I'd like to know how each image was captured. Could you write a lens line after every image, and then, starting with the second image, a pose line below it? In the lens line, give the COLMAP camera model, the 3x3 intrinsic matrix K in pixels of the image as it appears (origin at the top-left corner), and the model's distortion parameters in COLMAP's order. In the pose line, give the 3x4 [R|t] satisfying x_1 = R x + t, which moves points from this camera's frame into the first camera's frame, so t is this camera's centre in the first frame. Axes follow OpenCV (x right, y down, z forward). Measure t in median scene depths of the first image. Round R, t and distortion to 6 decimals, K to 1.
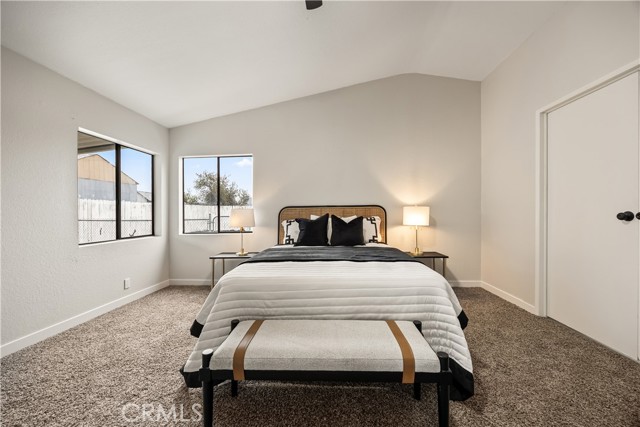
lens RADIAL K [[244.3, 0, 321.4], [0, 244.3, 215.0], [0, 0, 1]] dist [-0.003640, 0.000702]
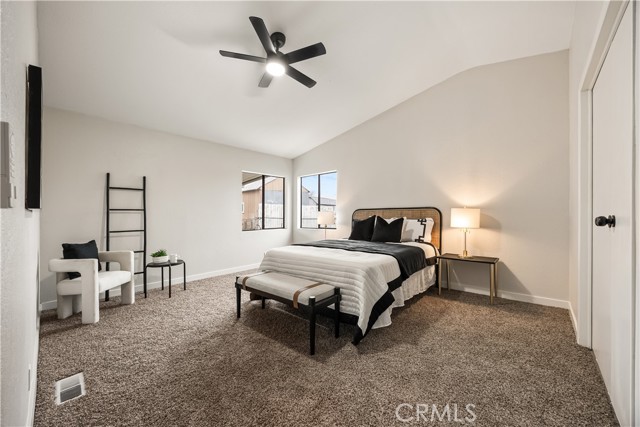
lens RADIAL K [[244.3, 0, 323.8], [0, 244.3, 214.2], [0, 0, 1]] dist [-0.003640, 0.000702]
pose [[0.789921, 0.003694, -0.613198, 0.537213], [-0.003202, 0.999993, 0.001899, -0.011970], [0.613201, 0.000463, 0.789927, -0.114982]]
